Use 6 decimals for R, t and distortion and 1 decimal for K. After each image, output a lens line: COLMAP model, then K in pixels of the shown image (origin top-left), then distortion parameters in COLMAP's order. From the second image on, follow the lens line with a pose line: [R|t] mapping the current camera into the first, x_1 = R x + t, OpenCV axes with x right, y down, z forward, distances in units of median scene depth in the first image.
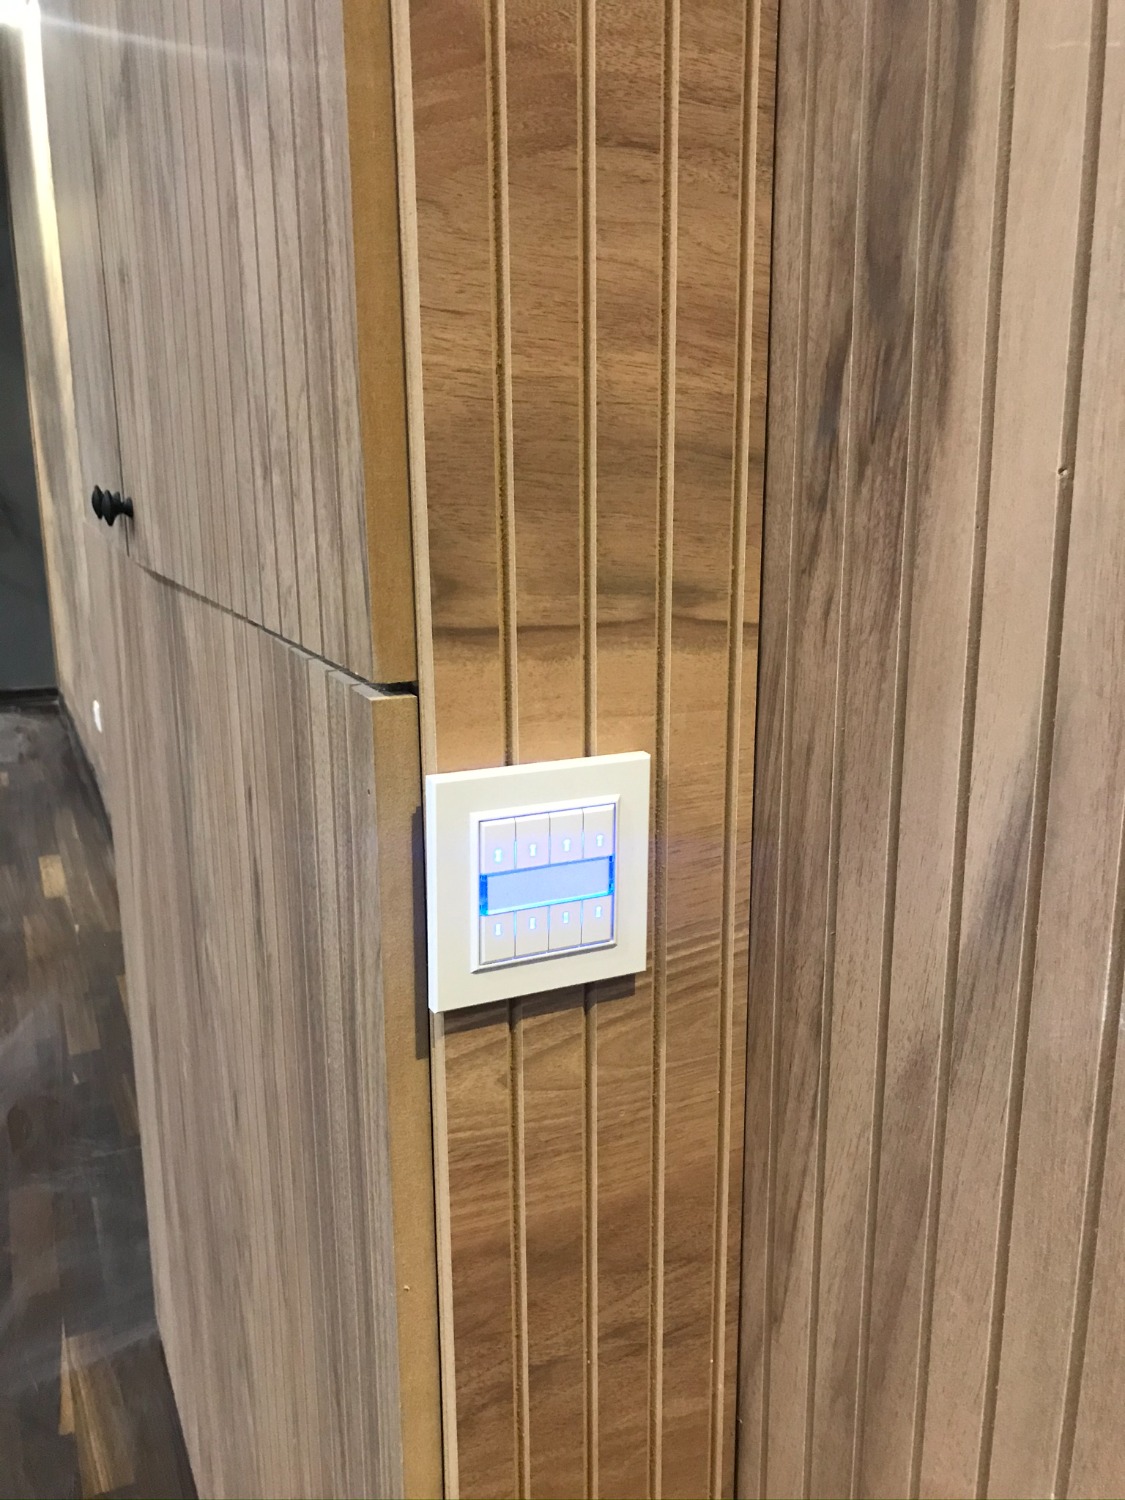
lens RADIAL K [[1218.7, 0, 562.5], [0, 1218.7, 750.0], [0, 0, 1]] dist [0.202669, -0.495766]
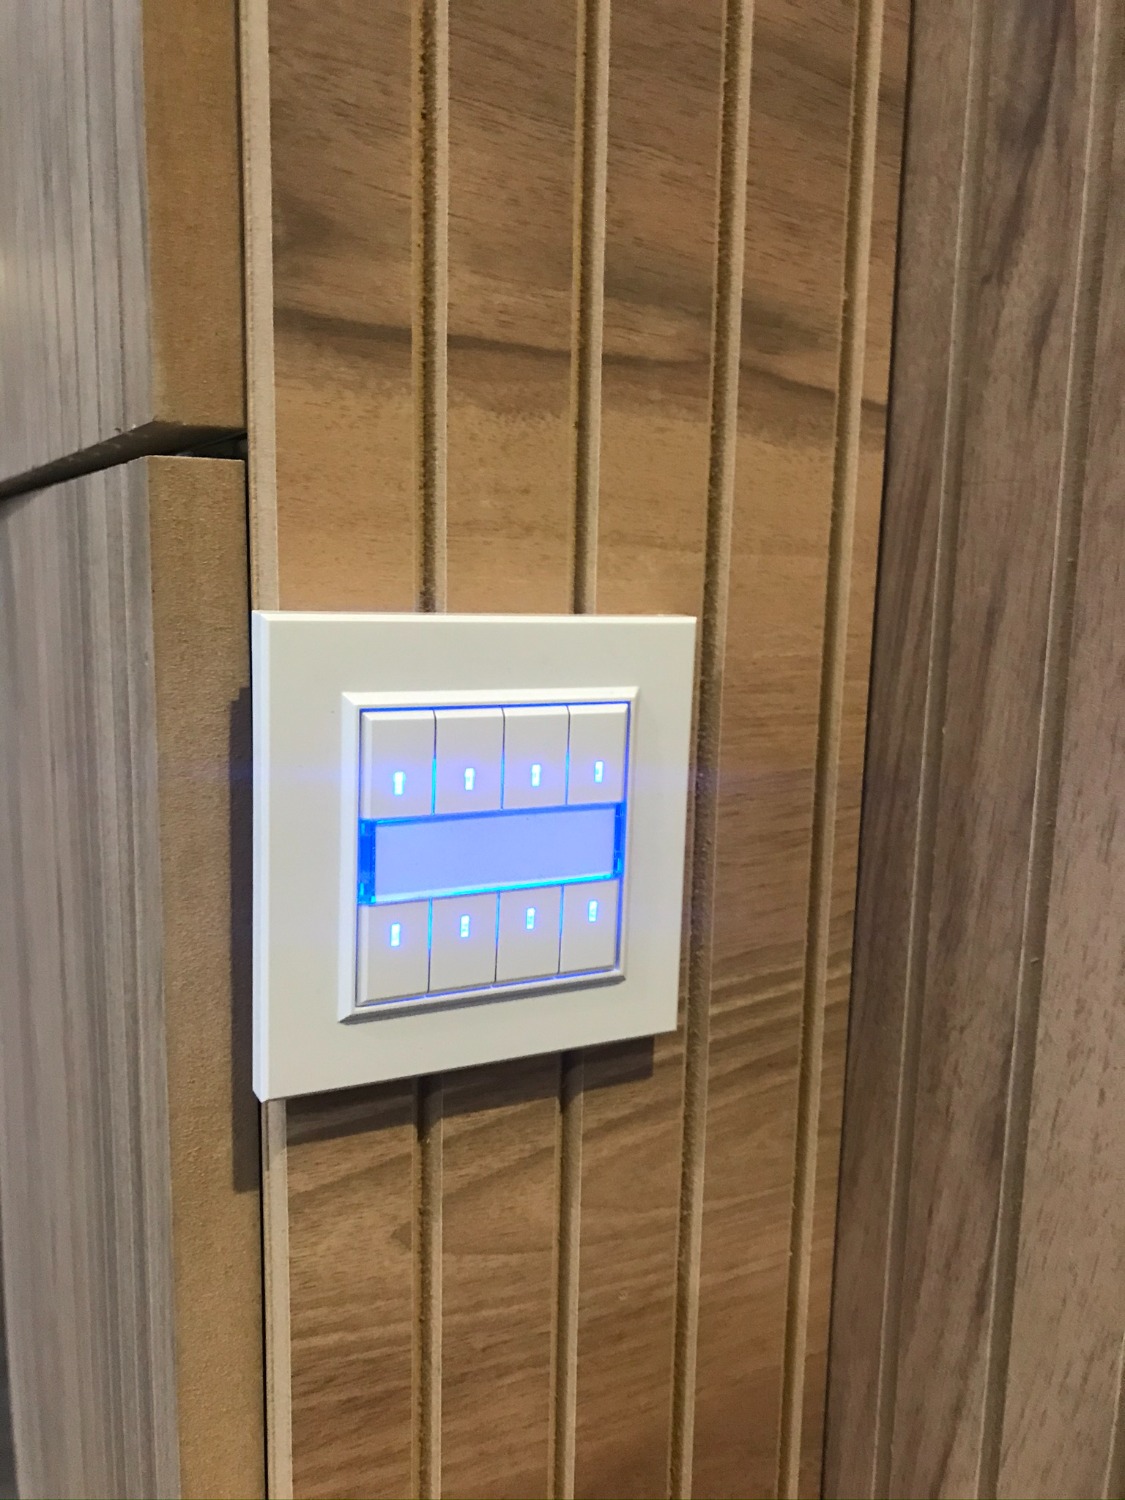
lens RADIAL K [[1257.9, 0, 562.5], [0, 1257.9, 750.0], [0, 0, 1]] dist [0.033480, -0.005941]
pose [[0.999363, 0.023597, 0.026756, 0.000301], [-0.021495, 0.996853, -0.076300, 0.103615], [-0.028473, 0.075677, 0.996726, 0.454804]]
